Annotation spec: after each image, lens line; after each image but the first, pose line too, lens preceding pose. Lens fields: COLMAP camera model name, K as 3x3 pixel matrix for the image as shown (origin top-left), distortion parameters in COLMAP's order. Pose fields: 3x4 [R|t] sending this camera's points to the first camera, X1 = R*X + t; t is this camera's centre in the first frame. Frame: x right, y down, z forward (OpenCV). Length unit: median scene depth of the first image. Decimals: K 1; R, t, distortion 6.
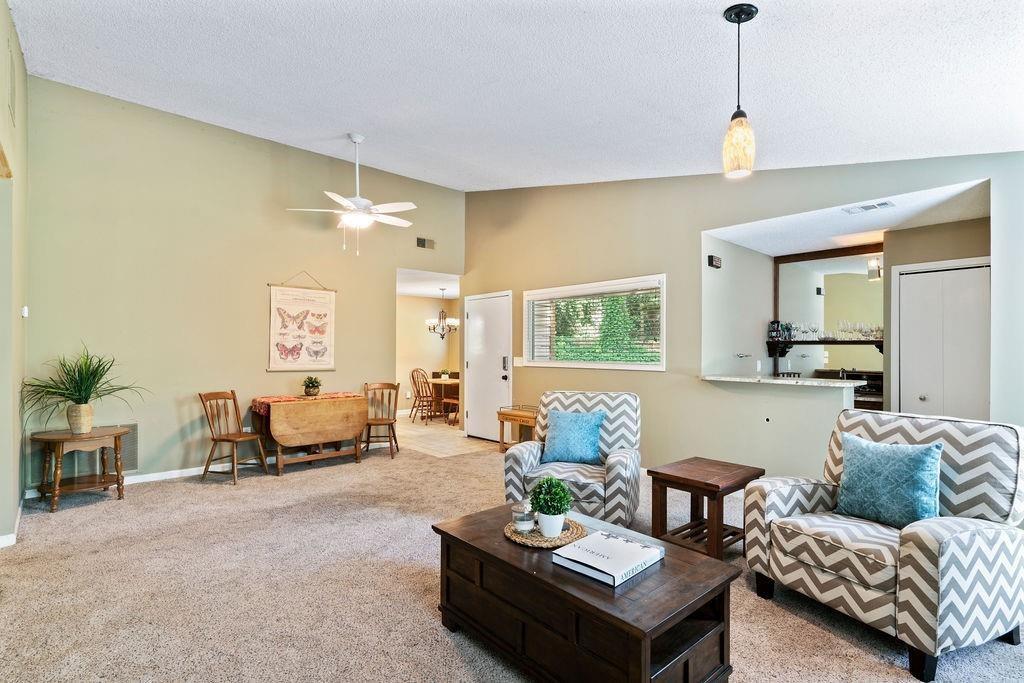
lens RADIAL K [[489.7, 0, 507.5], [0, 489.7, 343.6], [0, 0, 1]] dist [0.005965, 0.000929]
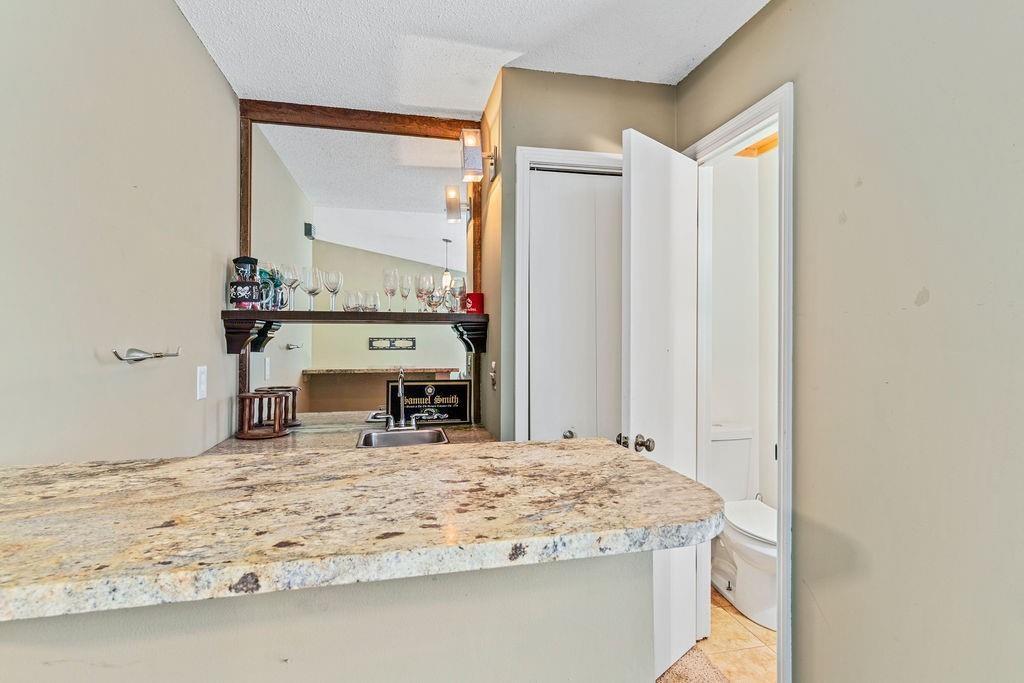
lens RADIAL K [[489.7, 0, 507.3], [0, 489.7, 331.9], [0, 0, 1]] dist [0.005965, 0.000929]
pose [[0.500818, -0.001227, 0.865552, 0.317504], [-0.011578, 0.999900, 0.008116, 0.005658], [-0.865475, -0.014086, 0.500753, 0.632859]]
